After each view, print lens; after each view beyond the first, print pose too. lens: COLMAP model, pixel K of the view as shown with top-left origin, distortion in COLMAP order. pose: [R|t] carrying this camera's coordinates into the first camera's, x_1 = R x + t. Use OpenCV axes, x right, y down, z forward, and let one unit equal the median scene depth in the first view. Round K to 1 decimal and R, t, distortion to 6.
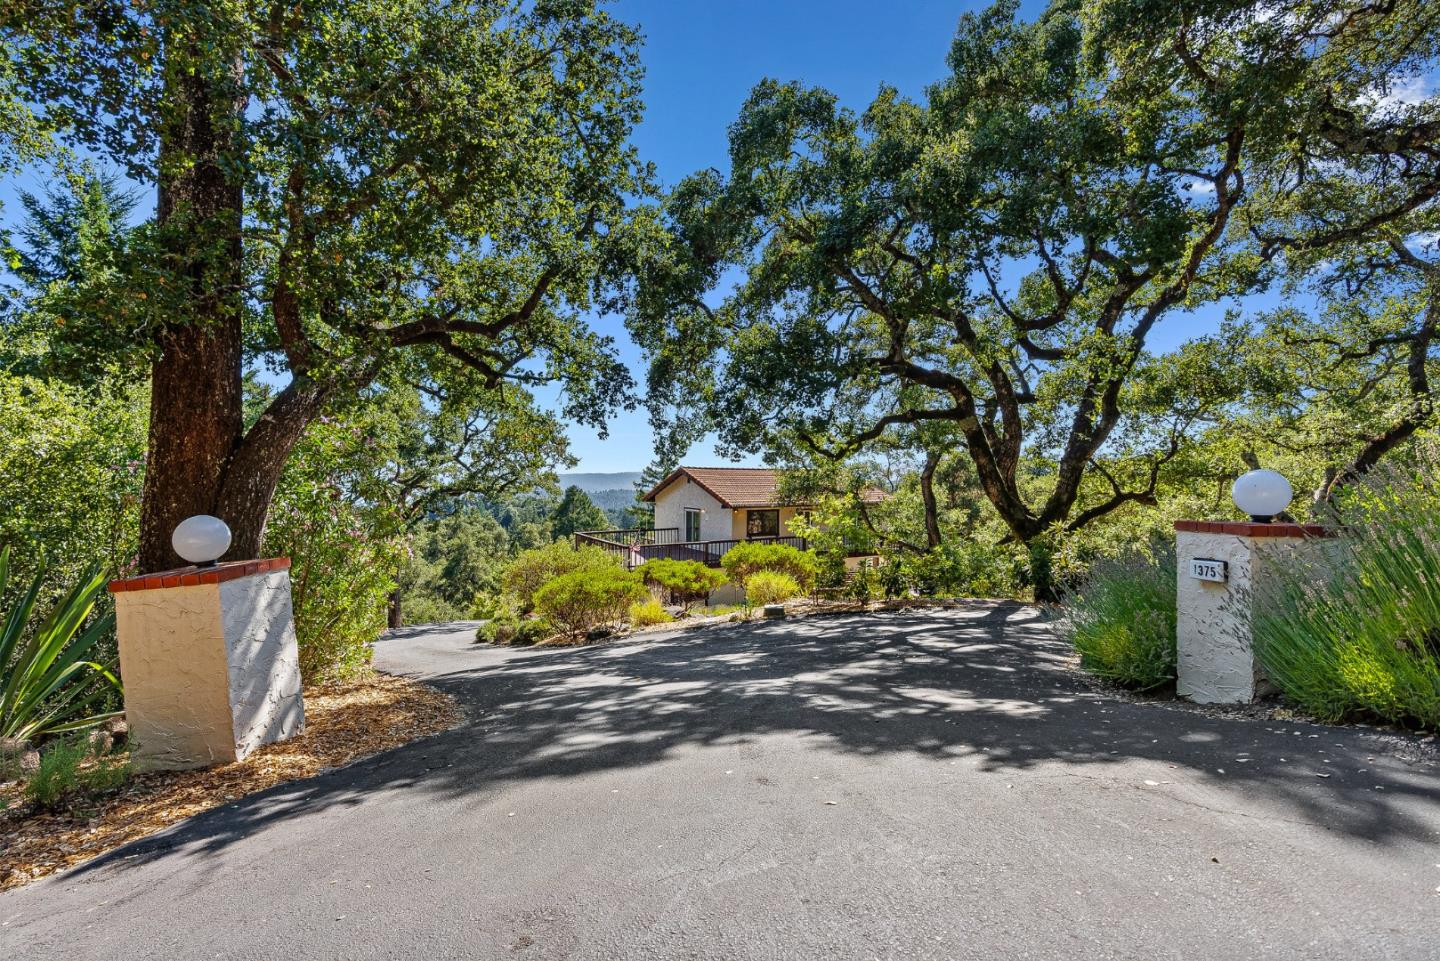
lens RADIAL K [[648.2, 0, 712.7], [0, 648.2, 471.5], [0, 0, 1]] dist [-0.003818, -0.000447]
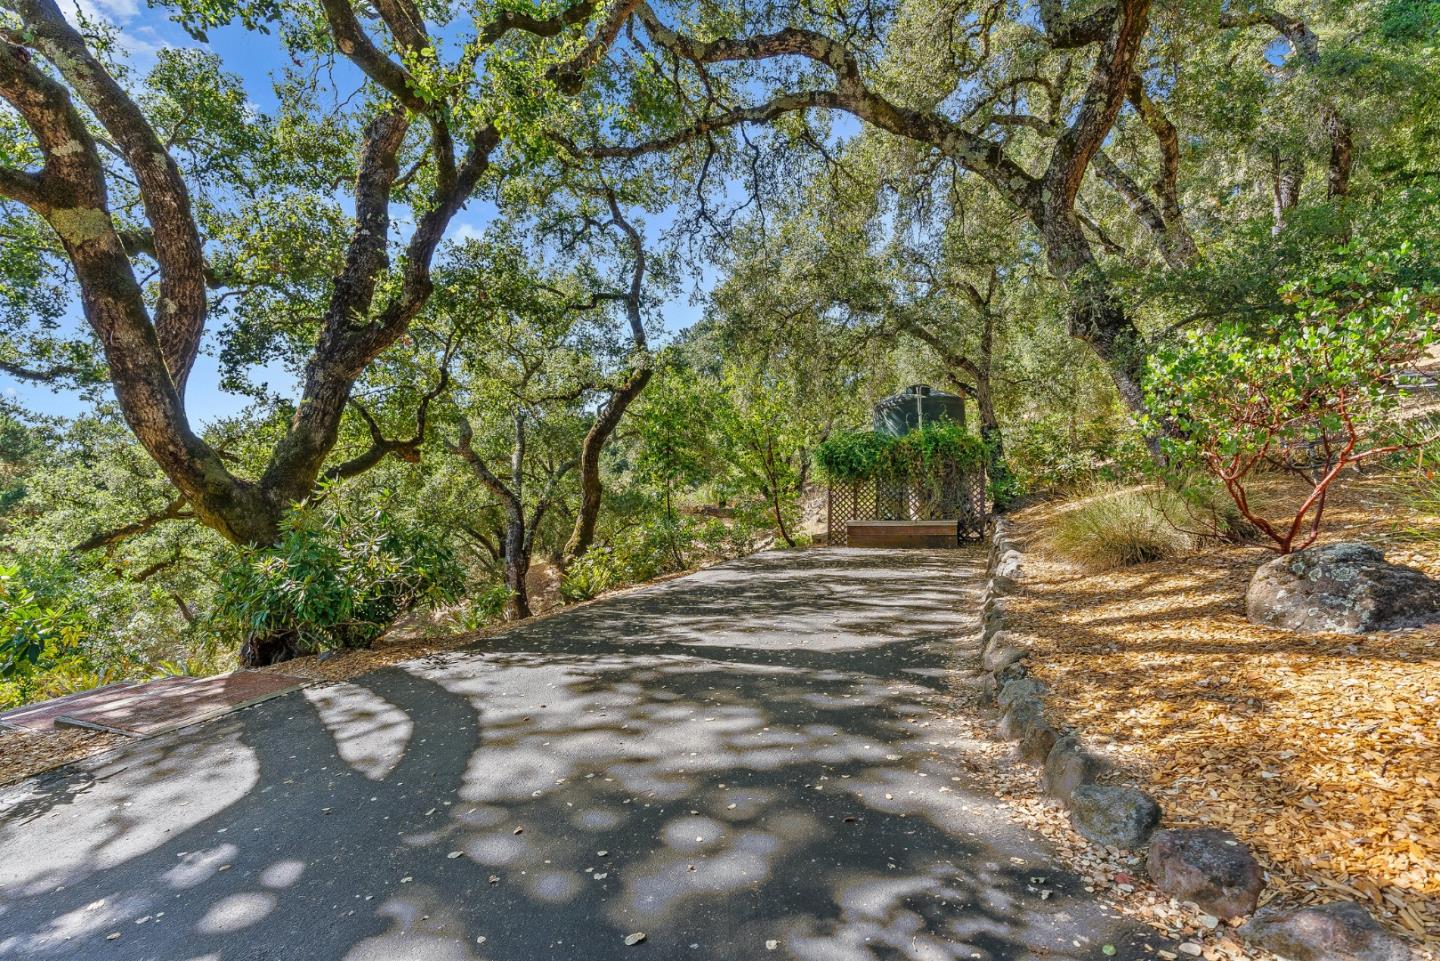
lens RADIAL K [[648.2, 0, 712.7], [0, 648.2, 471.5], [0, 0, 1]] dist [-0.003818, -0.000447]
pose [[0.318105, 0.000624, 0.948055, 0.142599], [-0.010699, 0.999938, 0.002932, 0.055739], [-0.947995, -0.011076, 0.318092, 0.481793]]
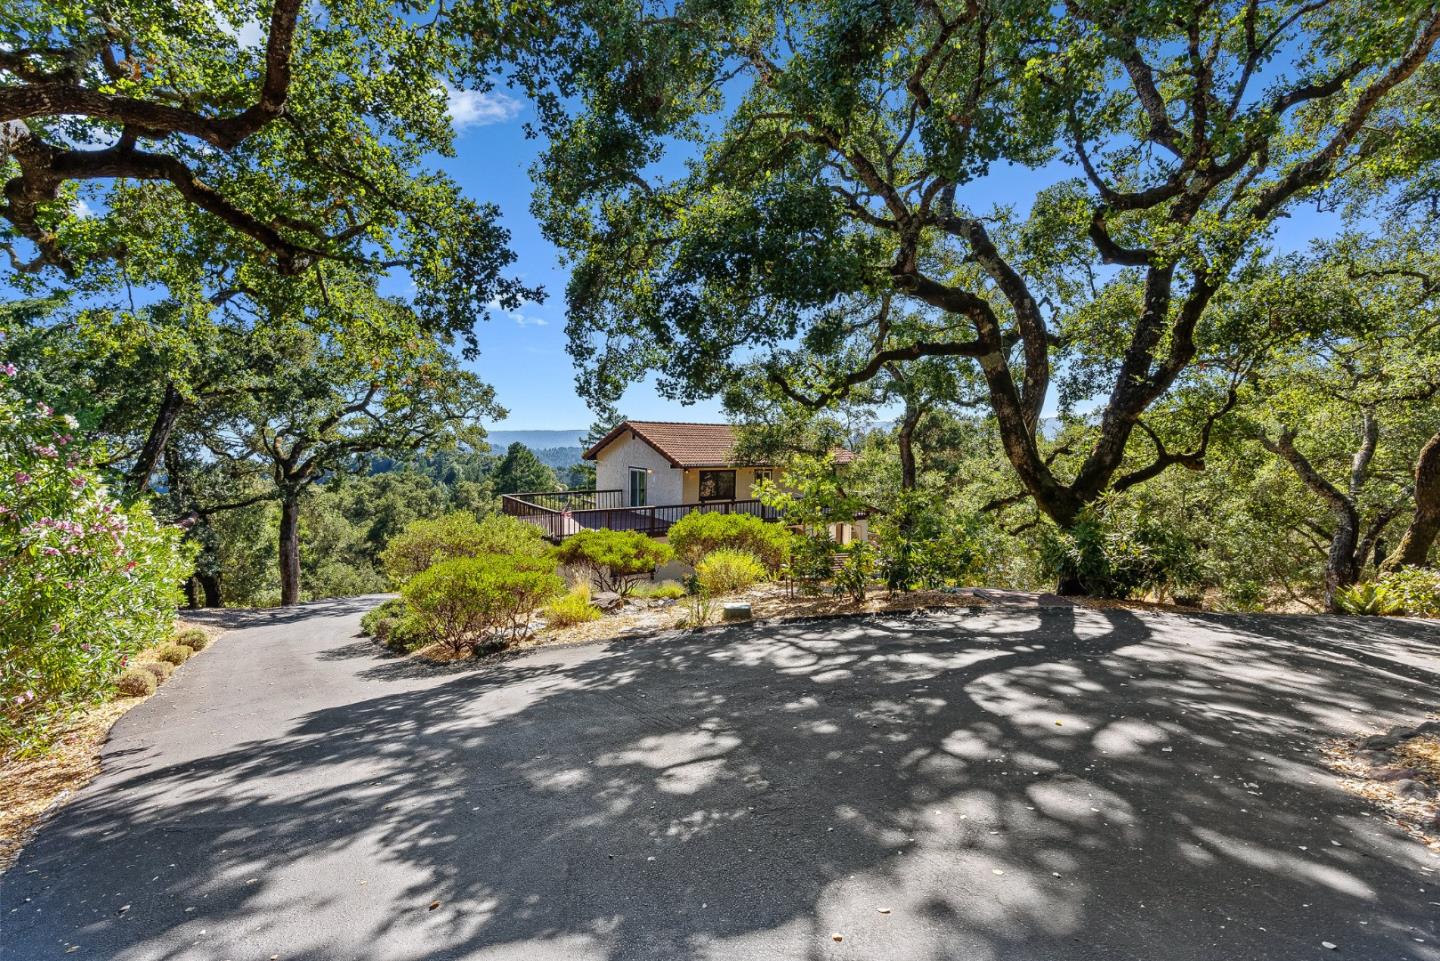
lens RADIAL K [[648.2, 0, 712.7], [0, 648.2, 471.5], [0, 0, 1]] dist [-0.003818, -0.000447]
pose [[0.997196, 0.006881, 0.074521, 0.009764], [-0.011597, 0.997944, 0.063035, 0.009876], [-0.073934, -0.063722, 0.995225, 0.229403]]
